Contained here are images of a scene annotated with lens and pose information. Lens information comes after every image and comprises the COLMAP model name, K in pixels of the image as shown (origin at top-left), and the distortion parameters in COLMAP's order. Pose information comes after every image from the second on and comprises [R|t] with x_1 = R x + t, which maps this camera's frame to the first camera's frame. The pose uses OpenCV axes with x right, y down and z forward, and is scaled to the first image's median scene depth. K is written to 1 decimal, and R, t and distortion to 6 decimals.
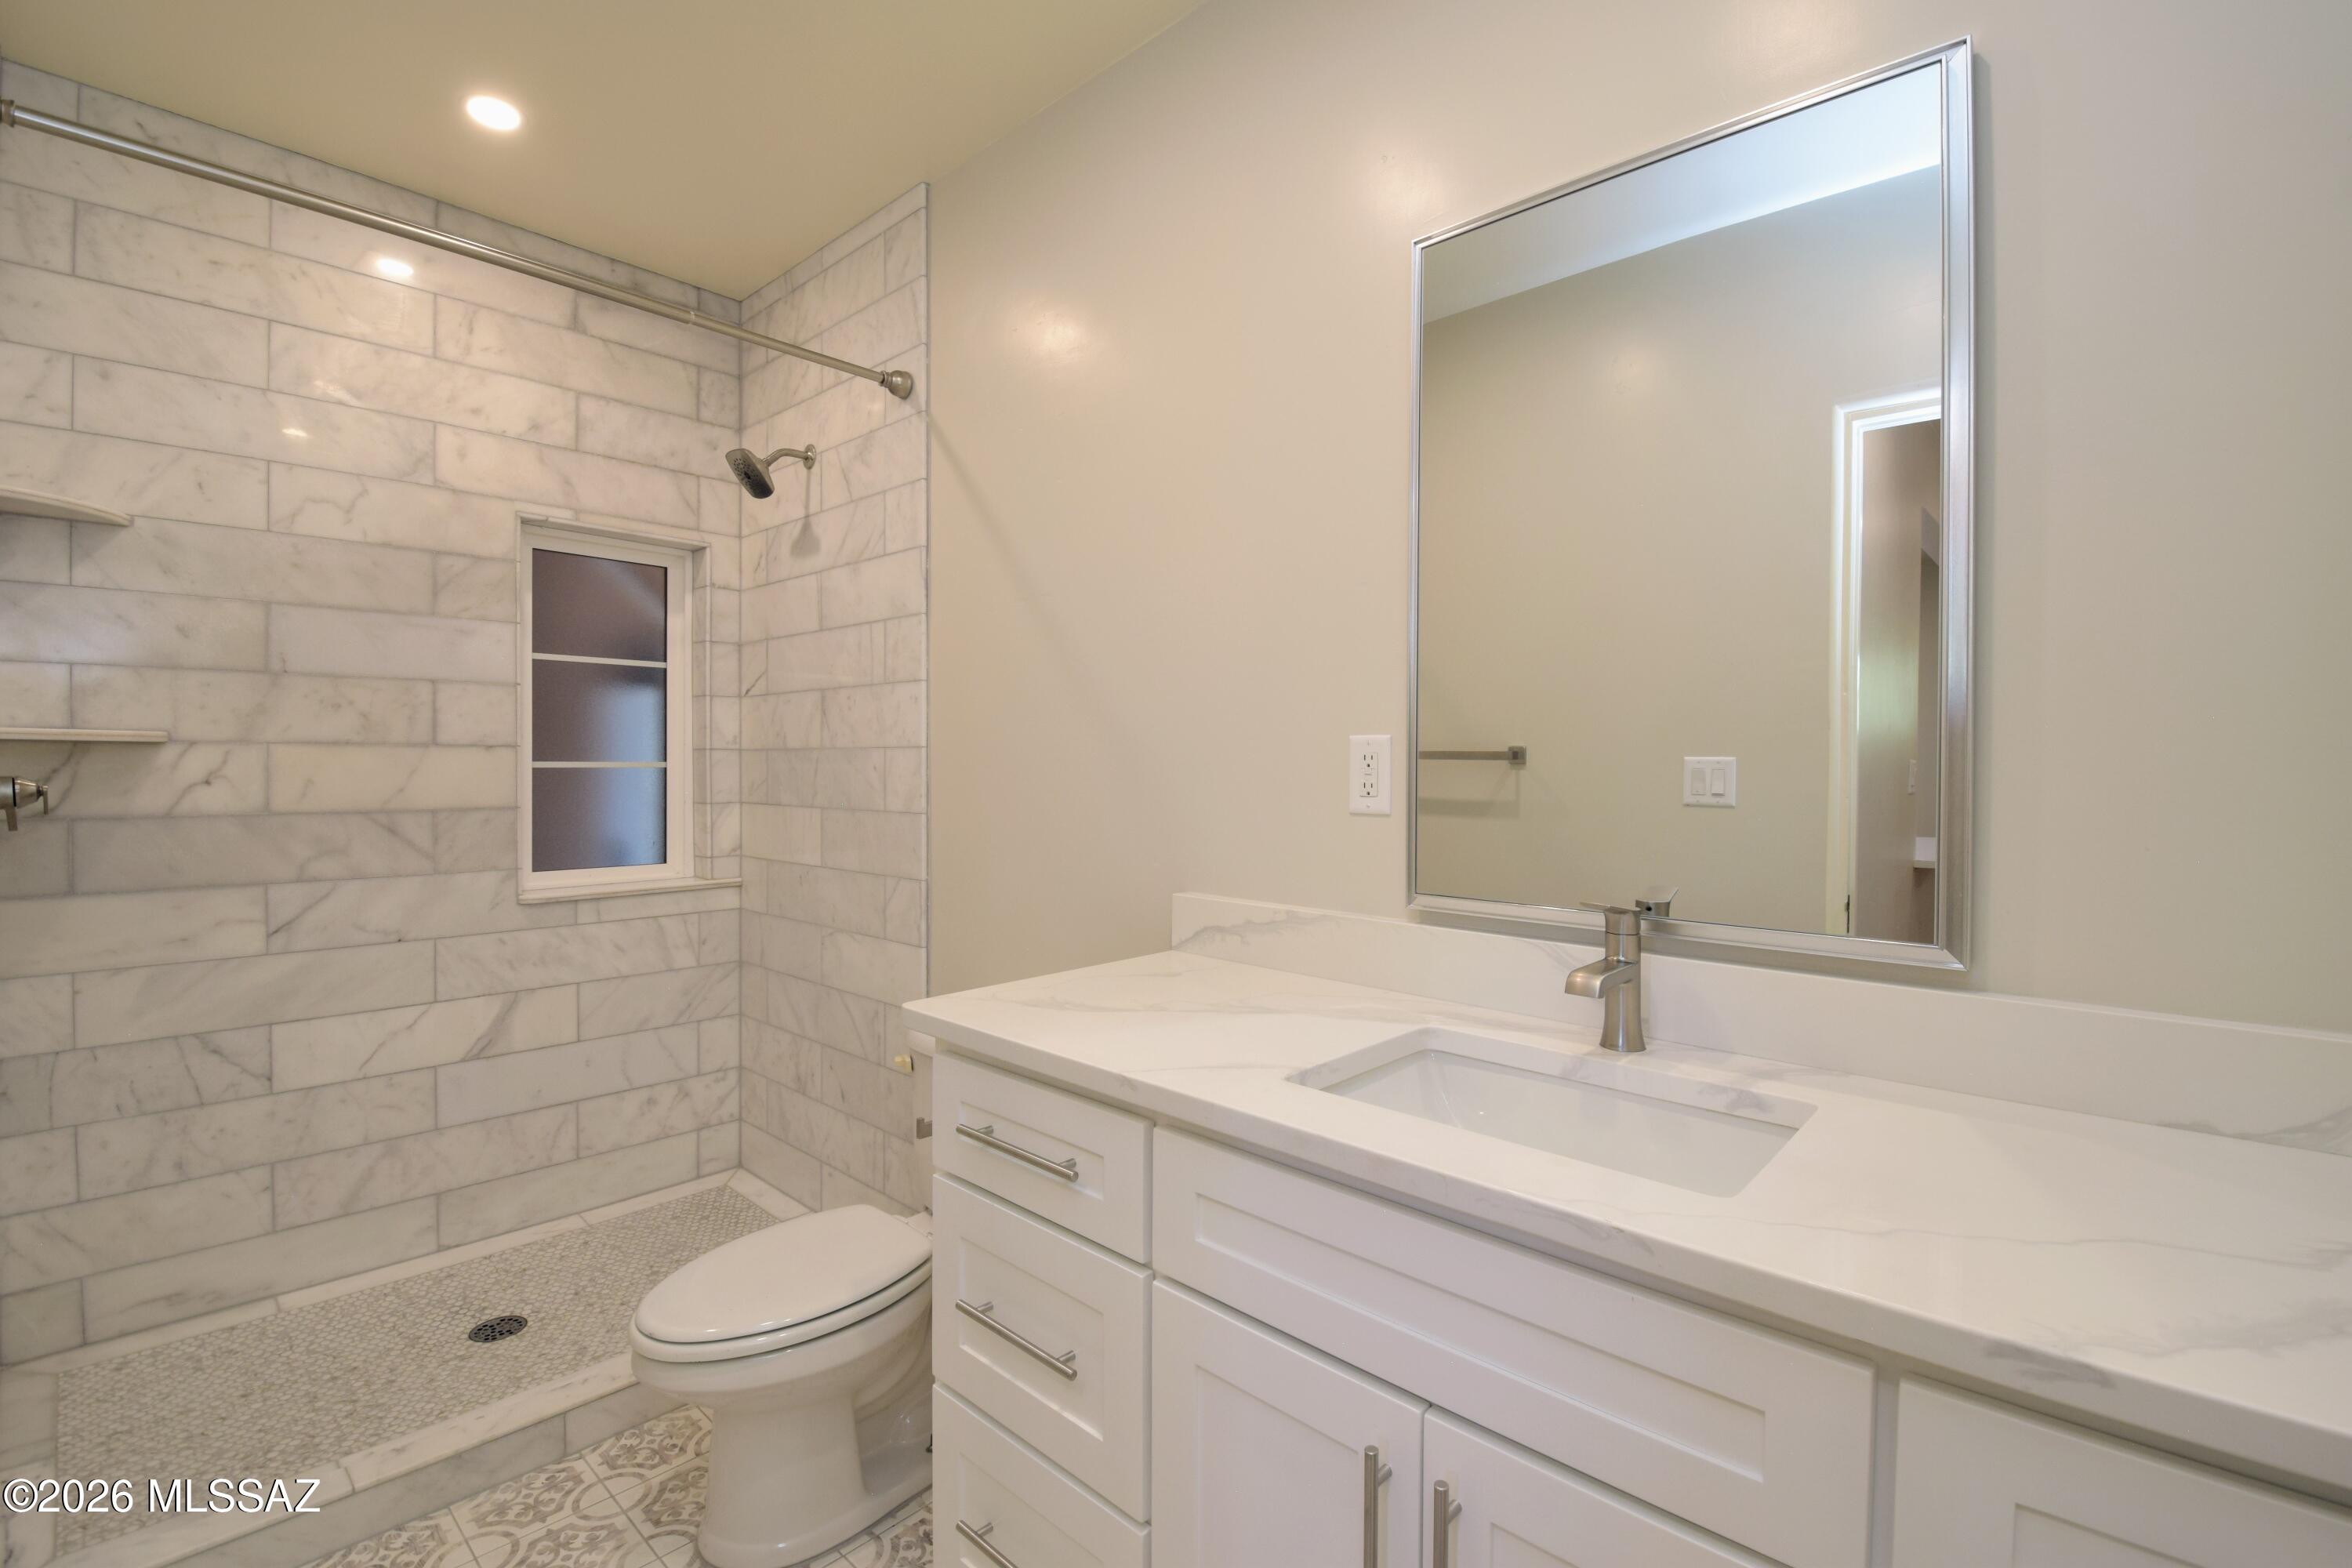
lens RADIAL K [[1079.2, 0, 1180.8], [0, 1079.2, 776.2], [0, 0, 1]] dist [0.016590, -0.026056]
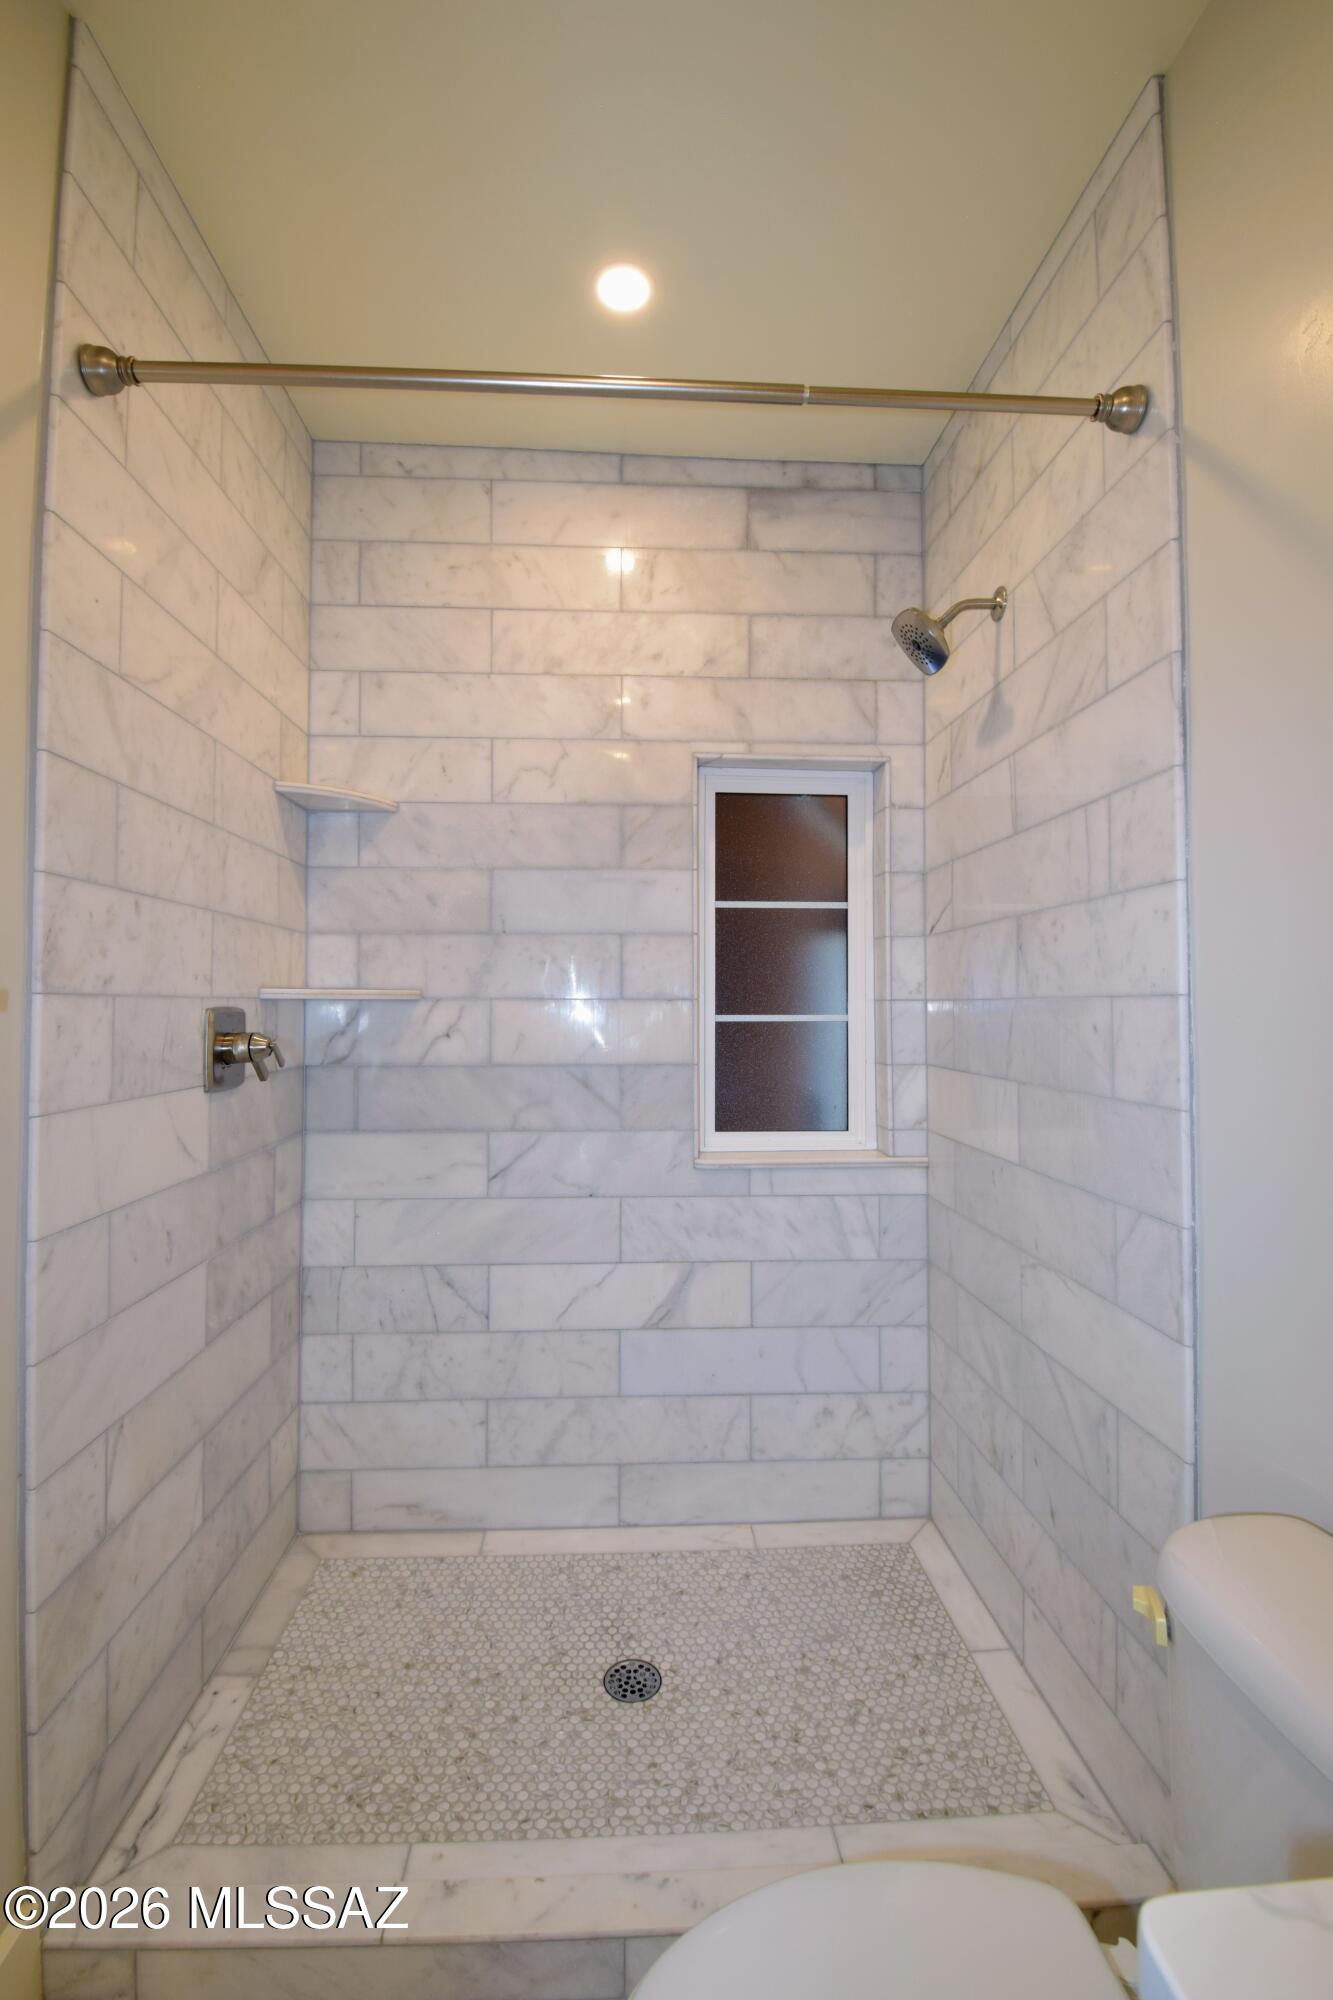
lens RADIAL K [[917.7, 0, 647.7], [0, 917.7, 982.9], [0, 0, 1]] dist [0.016590, -0.026056]
pose [[0.733547, -0.022212, -0.679276, -0.102377], [-0.004434, 0.999288, -0.037464, -0.012261], [0.679624, 0.030493, 0.732926, 0.401505]]
